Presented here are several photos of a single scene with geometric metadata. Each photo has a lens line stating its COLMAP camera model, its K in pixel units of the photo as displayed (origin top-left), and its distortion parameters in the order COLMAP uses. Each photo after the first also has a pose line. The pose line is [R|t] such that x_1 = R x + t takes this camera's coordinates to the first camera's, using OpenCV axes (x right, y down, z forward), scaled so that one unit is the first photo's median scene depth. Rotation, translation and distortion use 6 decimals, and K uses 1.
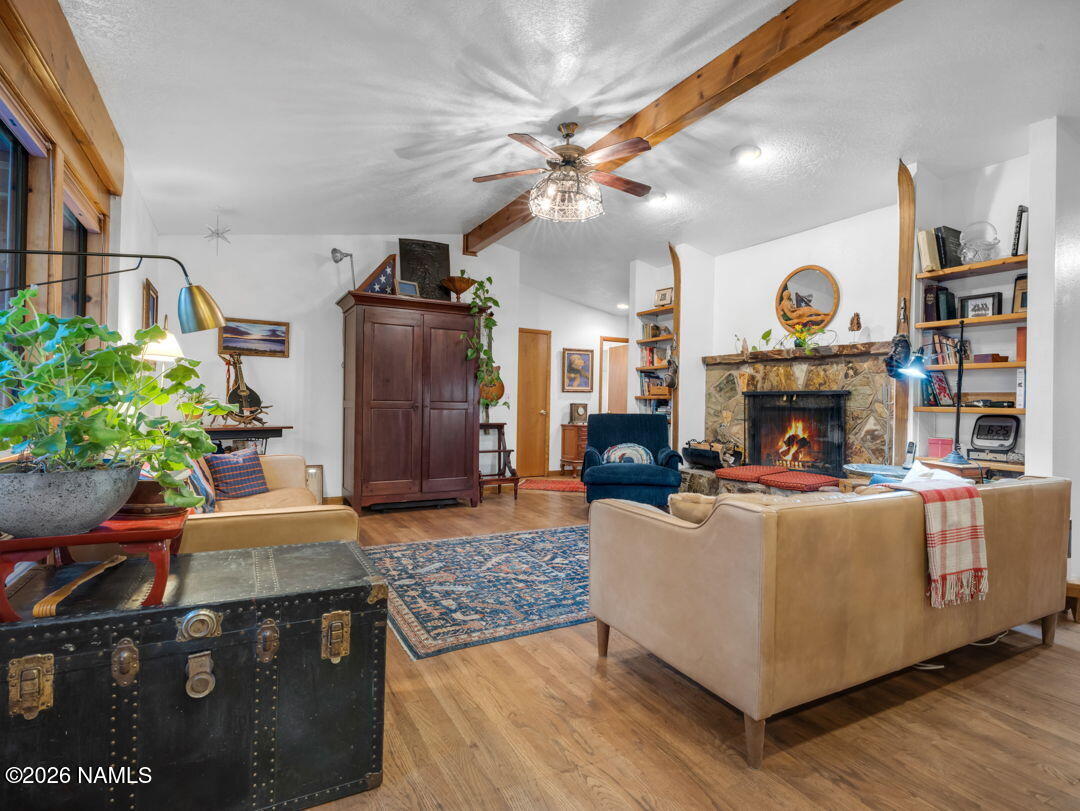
lens RADIAL K [[580.5, 0, 544.0], [0, 580.5, 405.2], [0, 0, 1]] dist [-0.005856, 0.000167]
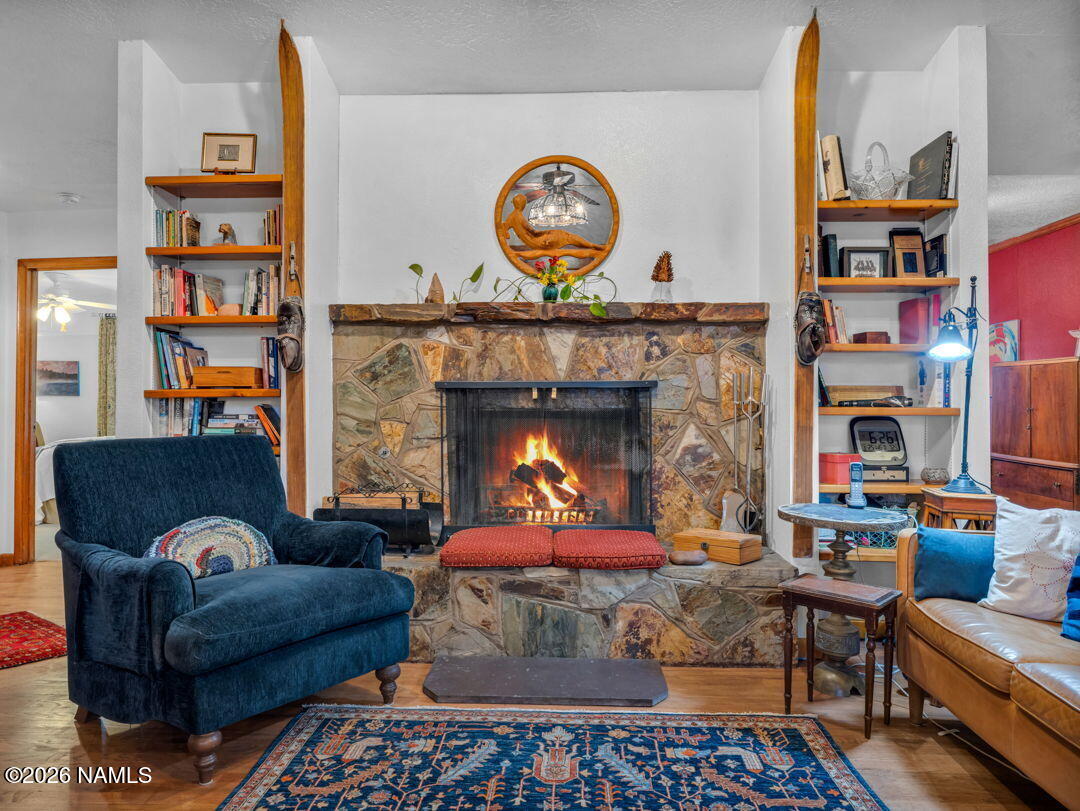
lens RADIAL K [[746.9, 0, 542.3], [0, 746.9, 399.5], [0, 0, 1]] dist [0.003695, 0.000931]
pose [[0.506323, -0.005584, 0.862326, -0.179151], [0.012659, 0.999919, -0.000958, -0.006926], [-0.862251, 0.011401, 0.506353, 0.668207]]
